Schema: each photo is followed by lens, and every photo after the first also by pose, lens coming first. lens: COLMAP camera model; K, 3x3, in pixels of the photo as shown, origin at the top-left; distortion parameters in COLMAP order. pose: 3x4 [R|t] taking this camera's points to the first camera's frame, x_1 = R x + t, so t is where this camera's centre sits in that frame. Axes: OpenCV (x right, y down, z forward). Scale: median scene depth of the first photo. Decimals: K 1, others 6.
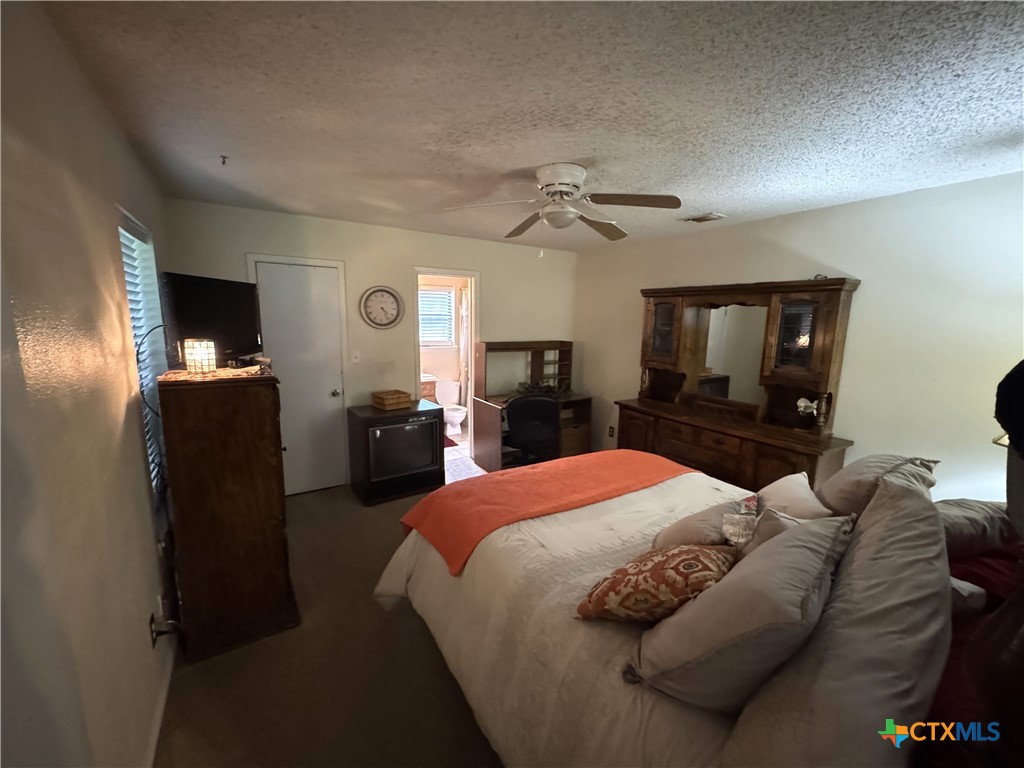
lens RADIAL K [[410.2, 0, 511.5], [0, 410.2, 385.3], [0, 0, 1]] dist [-0.003225, -0.000277]
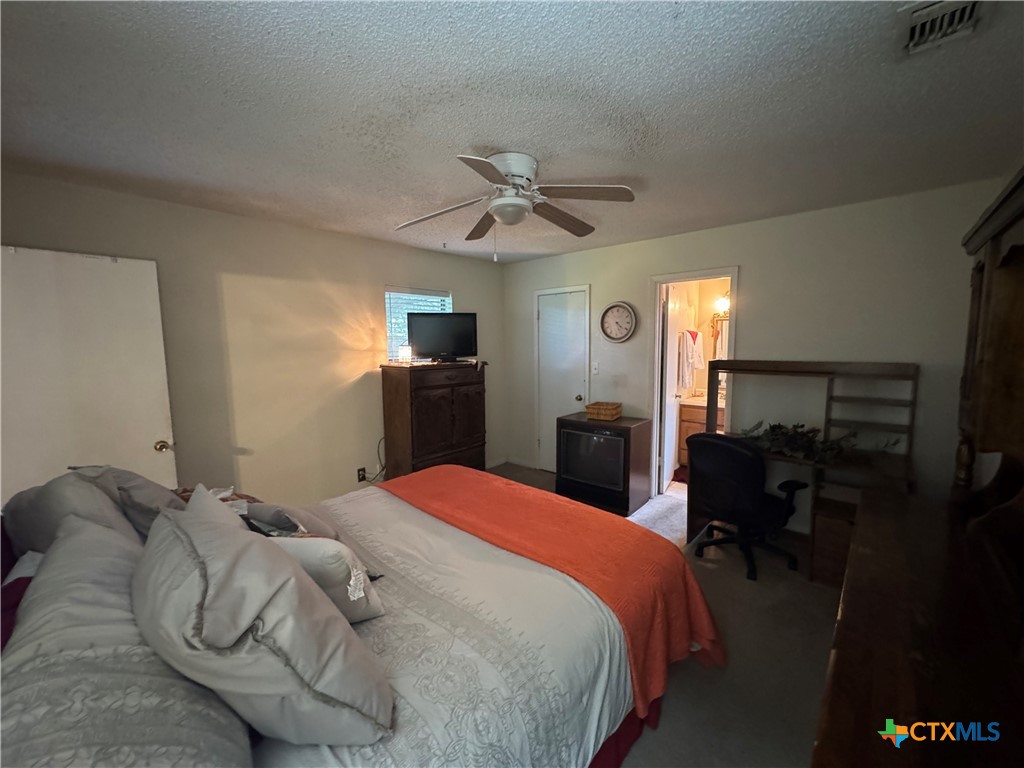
lens RADIAL K [[410.2, 0, 513.2], [0, 410.2, 382.0], [0, 0, 1]] dist [-0.003225, -0.000277]
pose [[0.254214, 0.074674, -0.964261, 0.652152], [-0.142115, 0.989076, 0.039129, -0.045281], [0.956650, 0.127088, 0.262050, 0.515478]]
